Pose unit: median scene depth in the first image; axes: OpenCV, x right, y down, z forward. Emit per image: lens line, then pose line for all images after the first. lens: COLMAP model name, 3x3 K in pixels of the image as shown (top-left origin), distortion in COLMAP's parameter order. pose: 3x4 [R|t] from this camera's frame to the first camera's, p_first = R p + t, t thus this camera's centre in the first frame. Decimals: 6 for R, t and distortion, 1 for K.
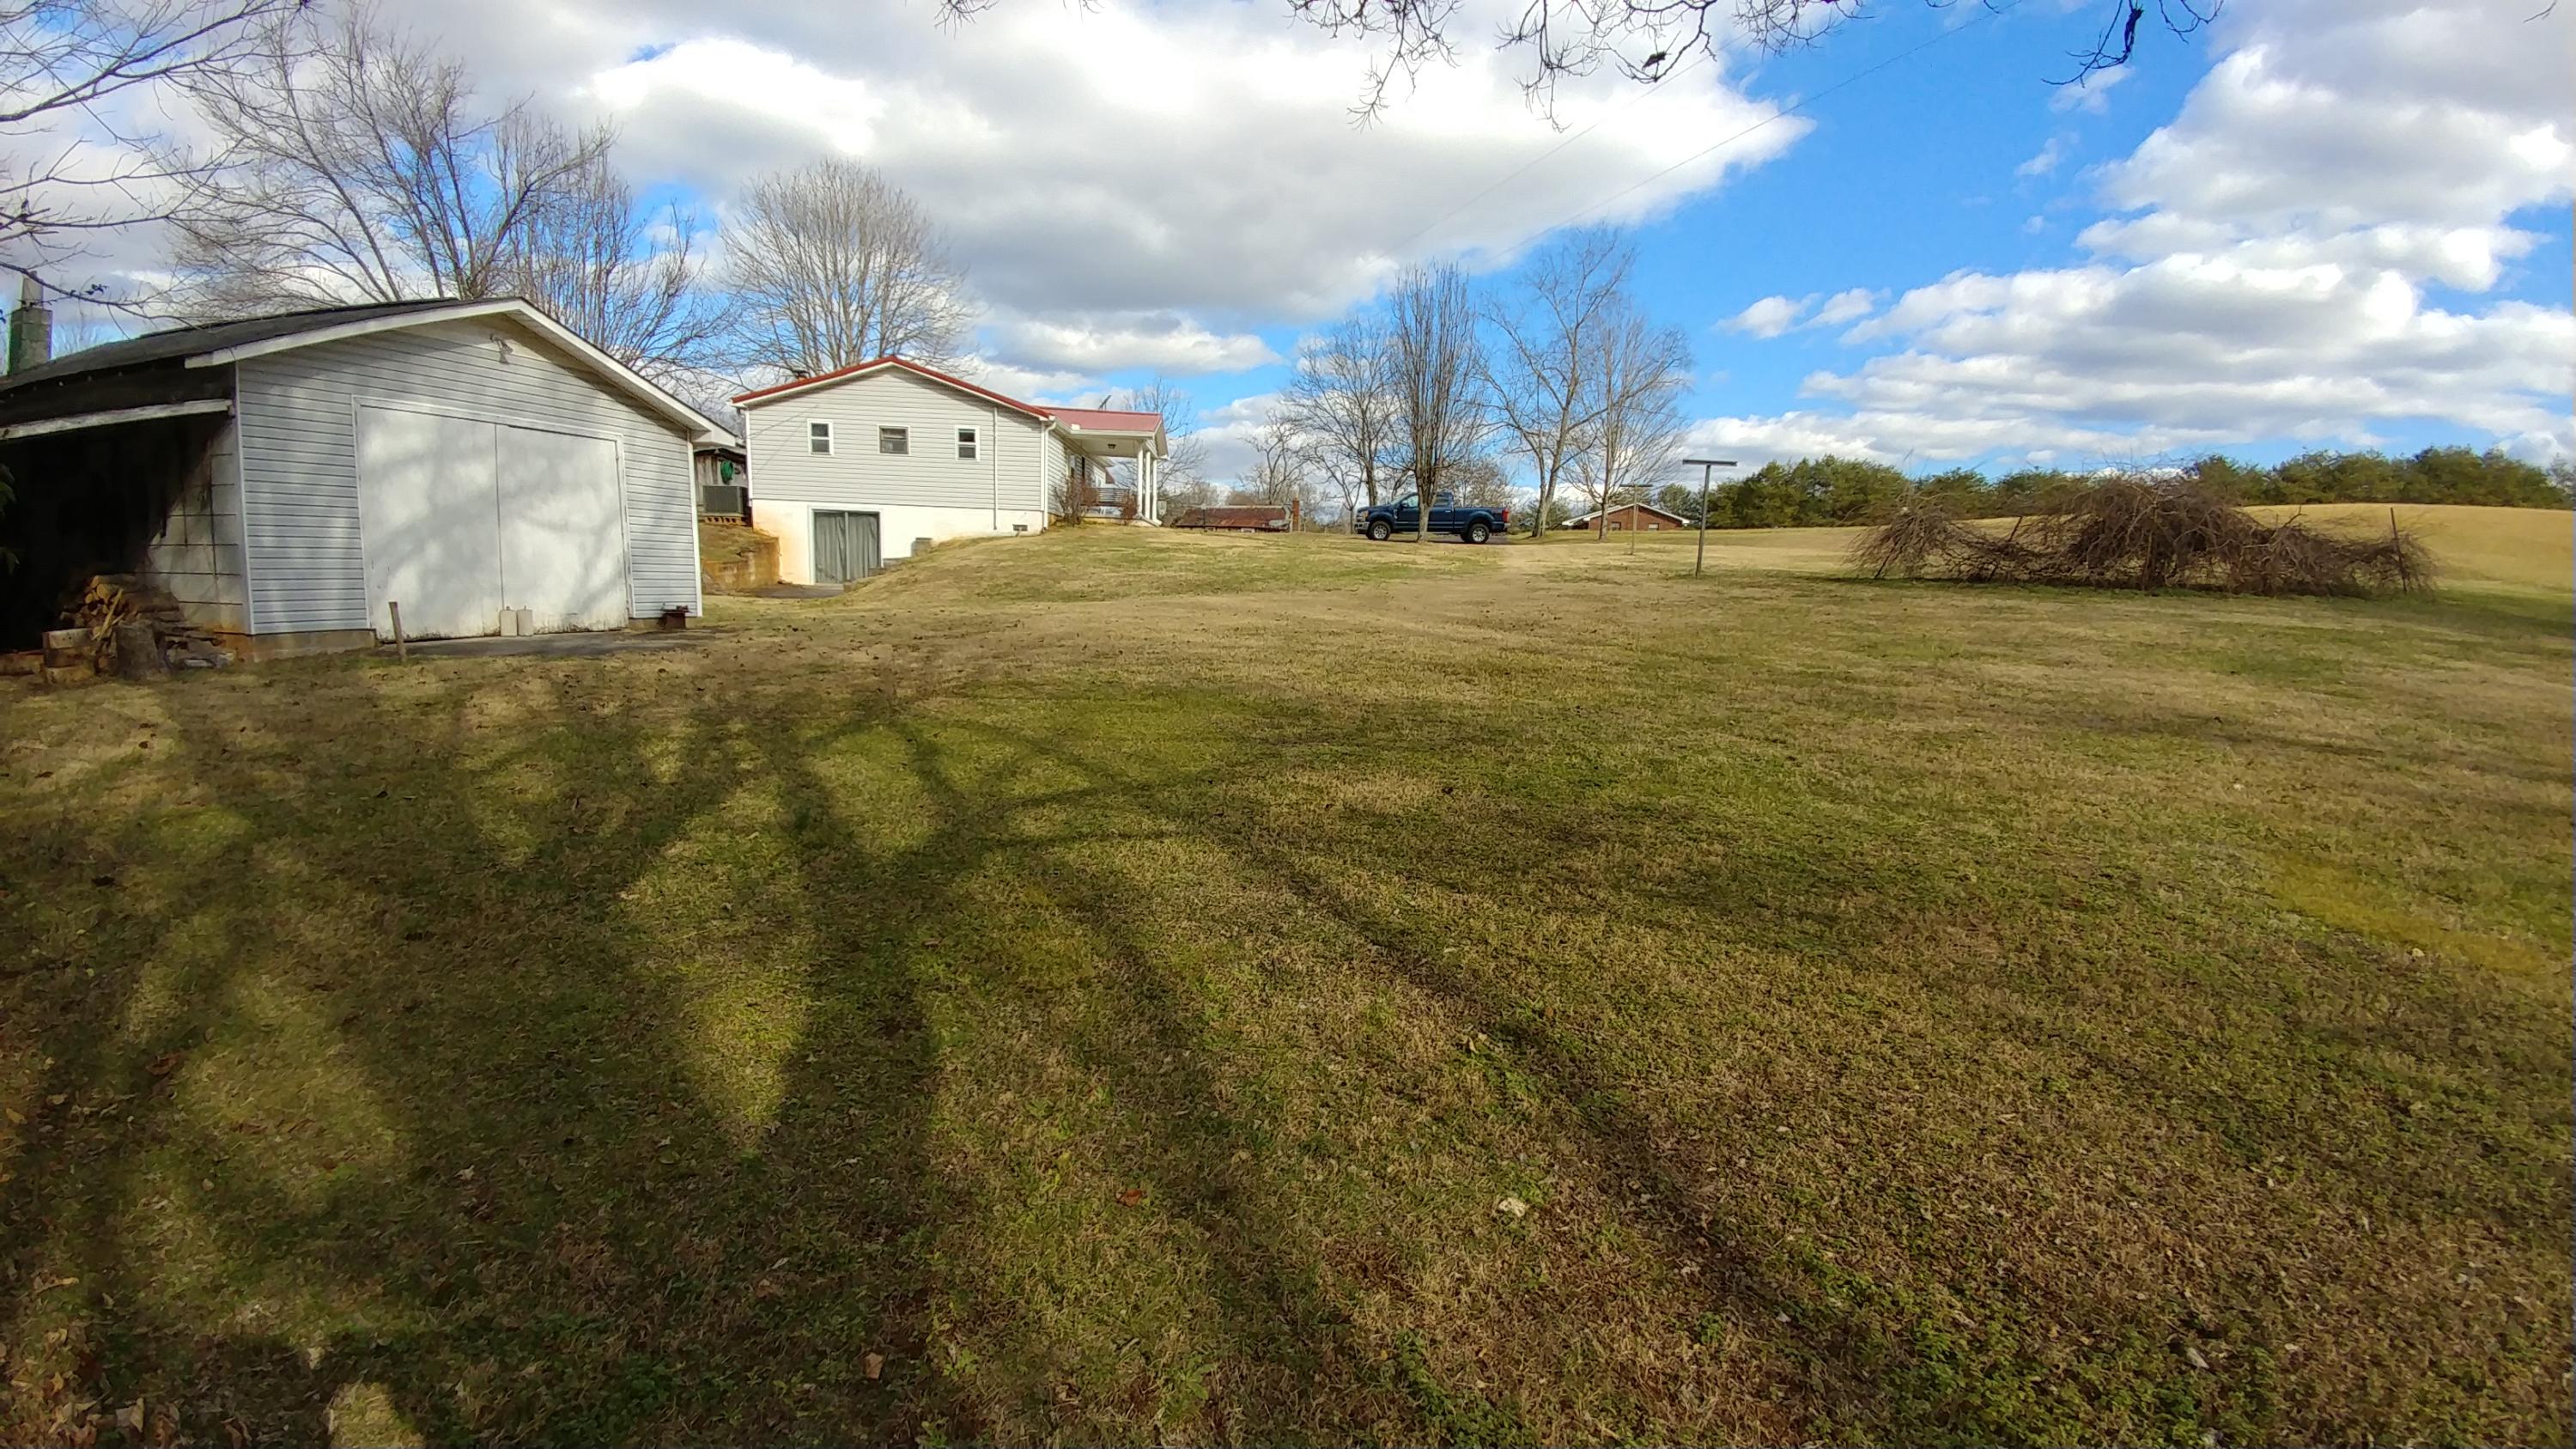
lens RADIAL K [[1044.8, 0, 1288.7], [0, 1044.8, 723.3], [0, 0, 1]] dist [0.015303, -0.027059]
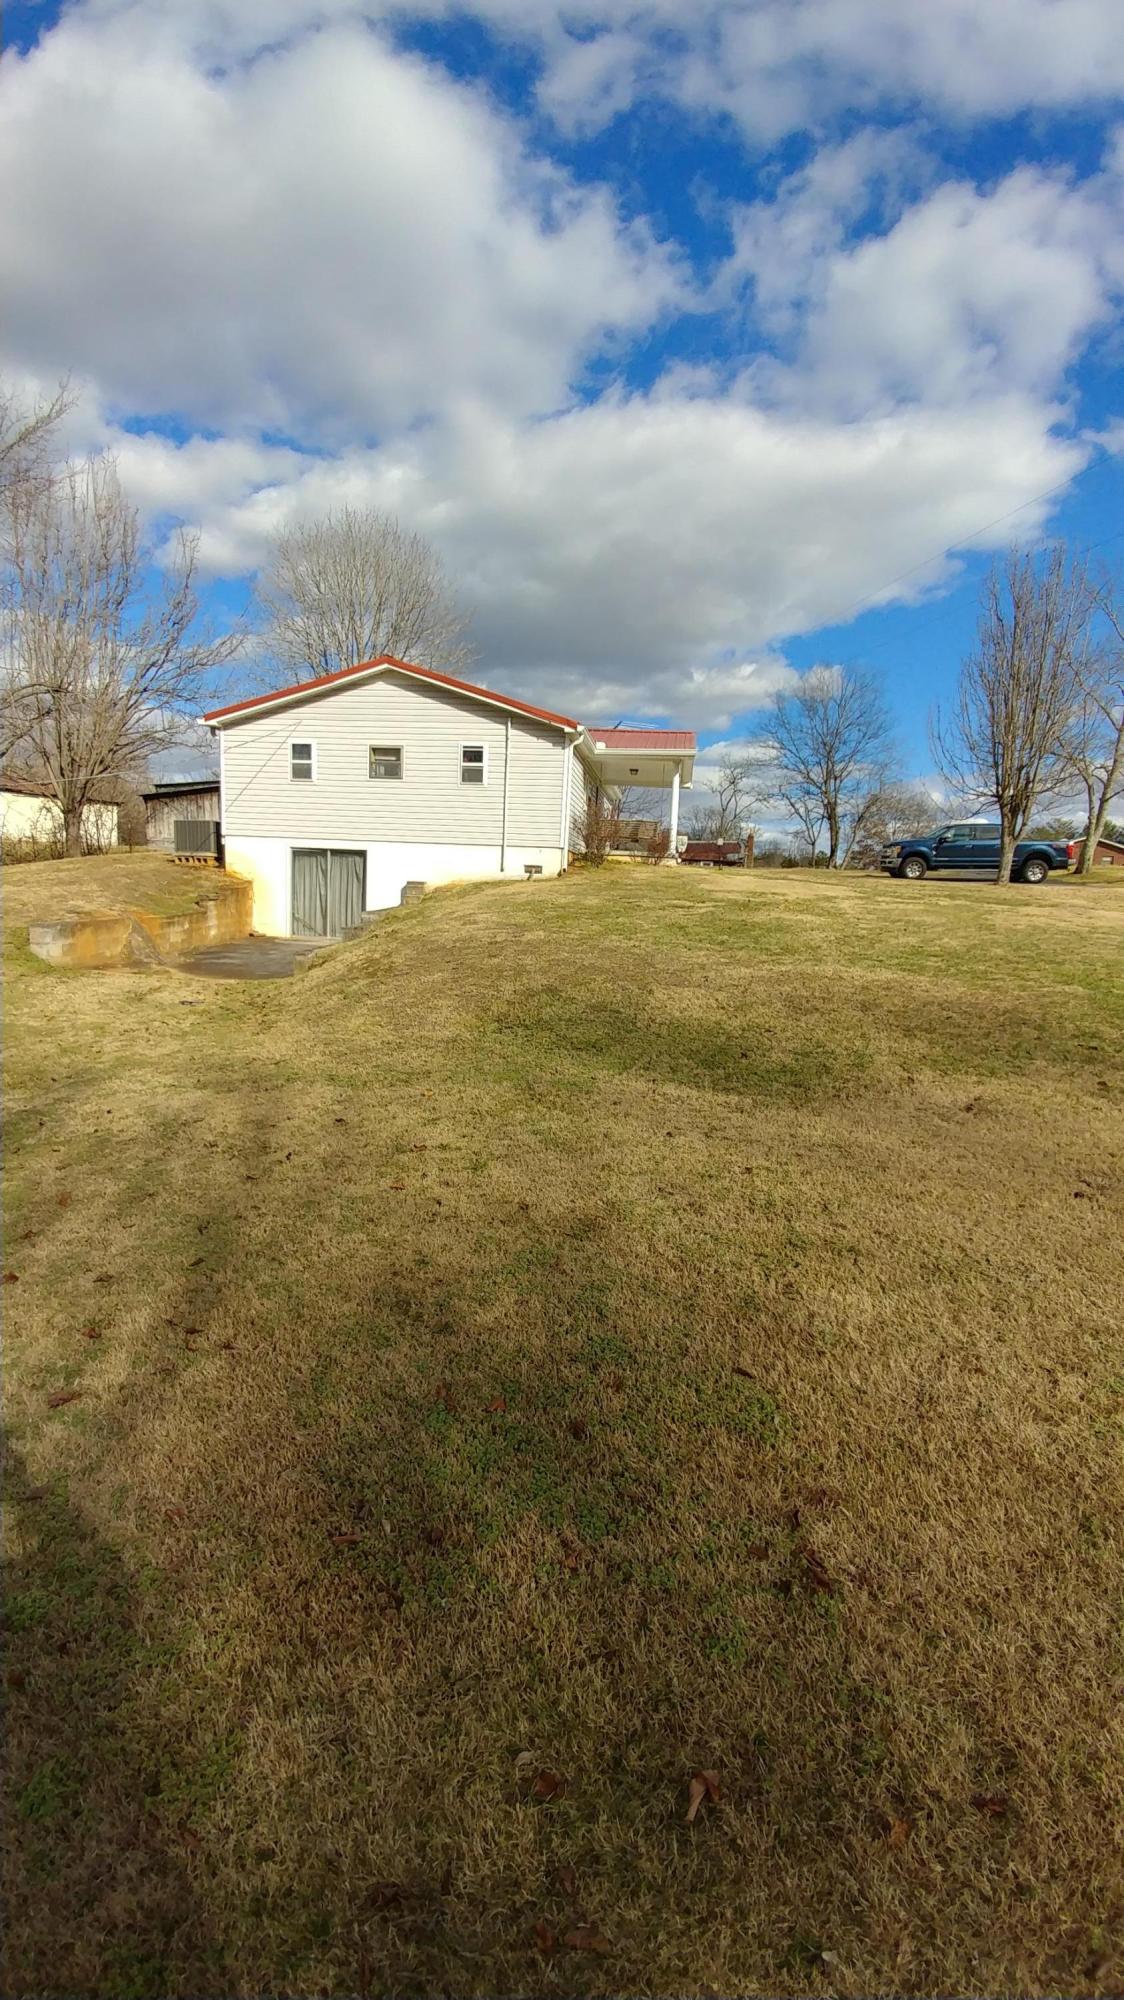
lens RADIAL K [[803.9, 0, 532.9], [0, 803.9, 996.7], [0, 0, 1]] dist [0.020275, -0.040408]
pose [[0.979342, 0.033221, -0.199466, -0.134839], [-0.036201, 0.999281, -0.011310, -0.085481], [0.198946, 0.018298, 0.979840, 0.413770]]
